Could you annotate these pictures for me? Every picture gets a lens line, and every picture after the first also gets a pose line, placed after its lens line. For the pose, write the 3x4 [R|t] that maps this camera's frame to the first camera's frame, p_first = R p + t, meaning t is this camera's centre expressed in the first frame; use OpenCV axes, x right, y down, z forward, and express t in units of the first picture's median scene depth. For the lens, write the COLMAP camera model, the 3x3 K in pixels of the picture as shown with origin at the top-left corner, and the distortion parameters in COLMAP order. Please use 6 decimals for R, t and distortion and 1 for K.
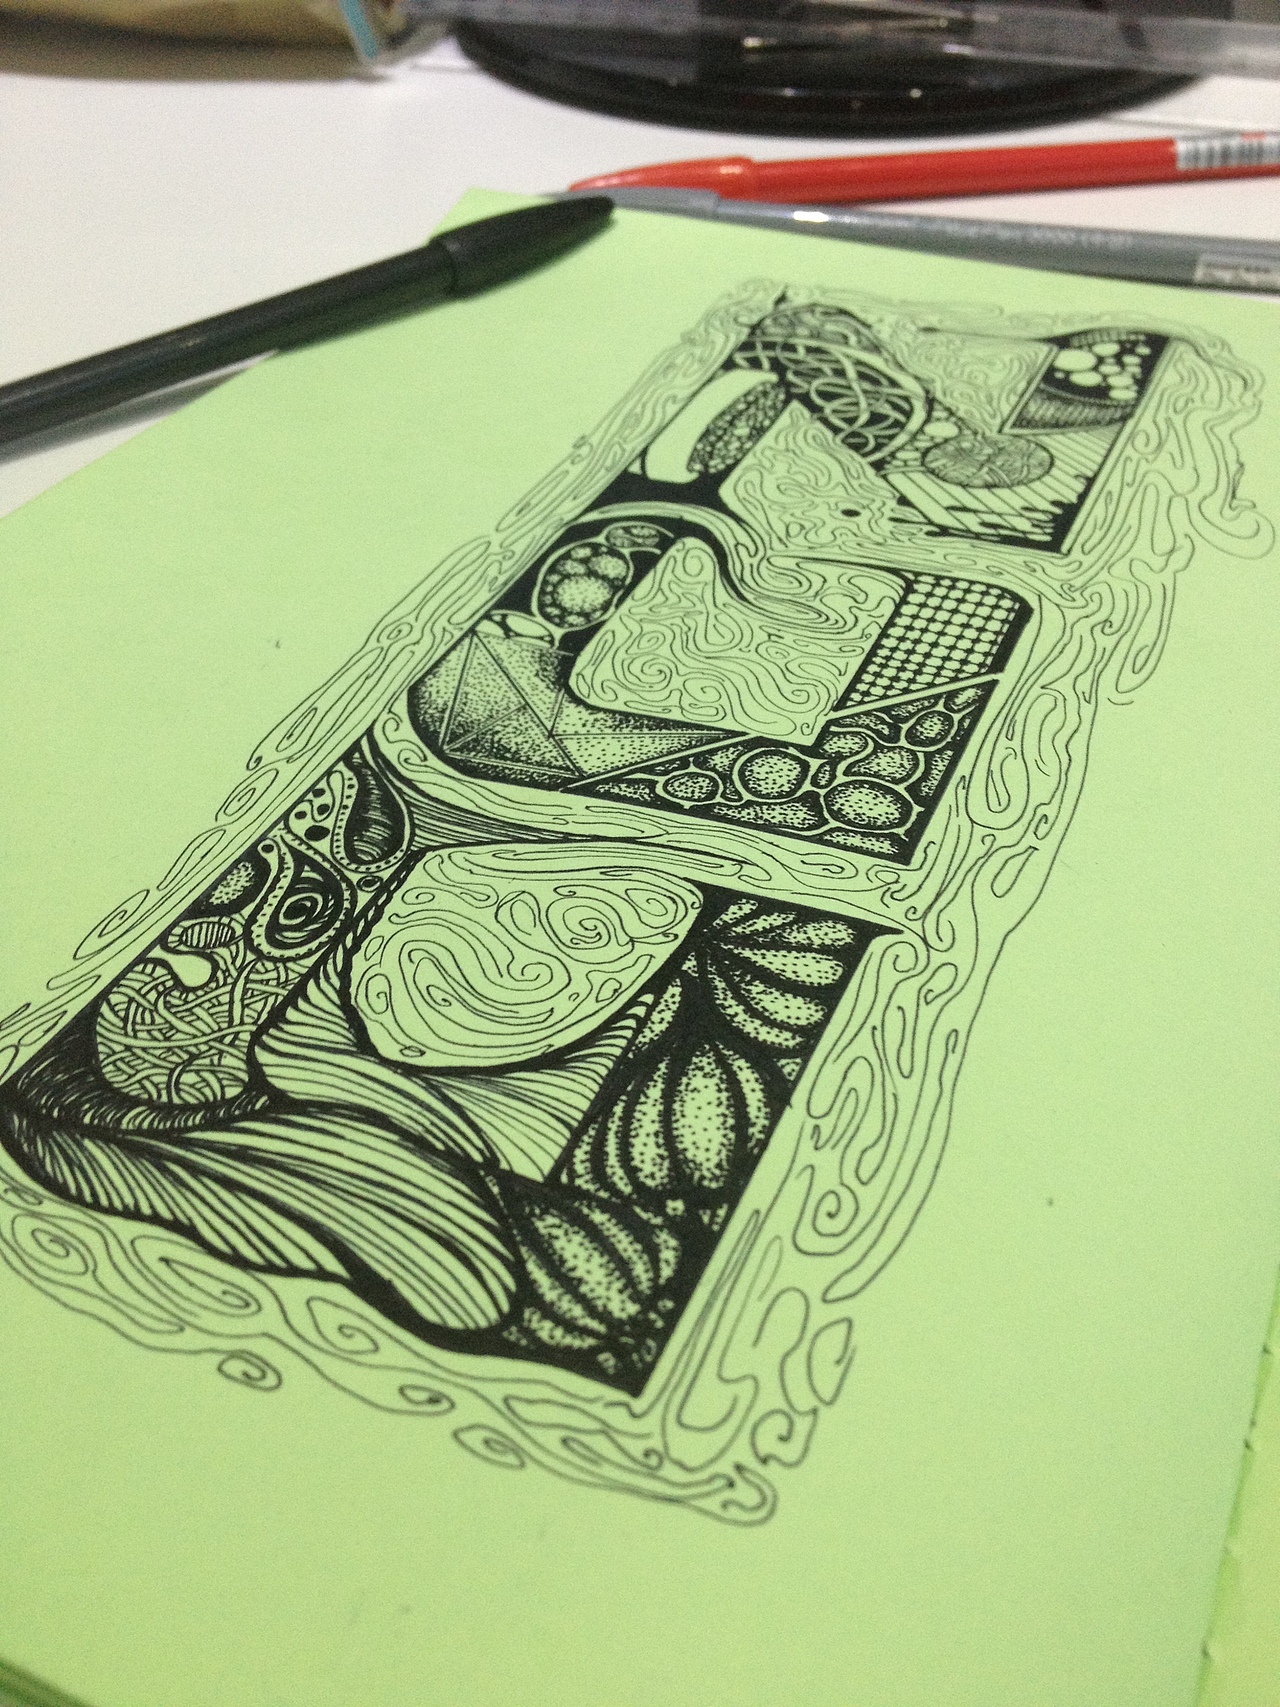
lens RADIAL K [[1652.0, 0, 640.0], [0, 1652.0, 853.5], [0, 0, 1]] dist [0.128314, -0.371365]
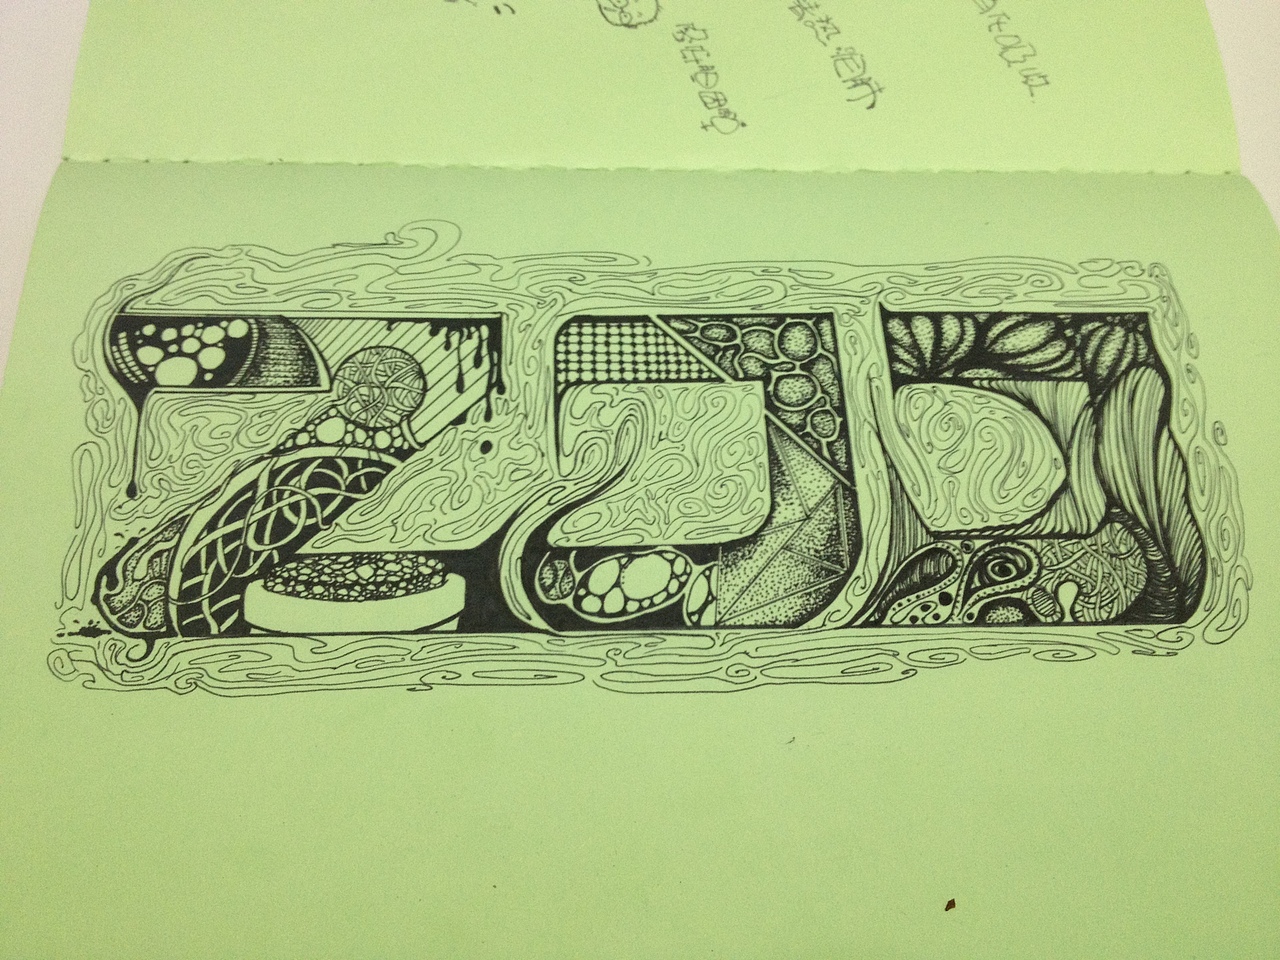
lens RADIAL K [[1238.8, 0, 629.2], [0, 1238.8, 484.6], [0, 0, 1]] dist [0.128314, -0.371365]
pose [[-0.443303, -0.805155, 0.393964, -0.471186], [0.539319, 0.111477, 0.834691, -1.302804], [-0.715973, 0.582493, 0.384817, 0.677704]]
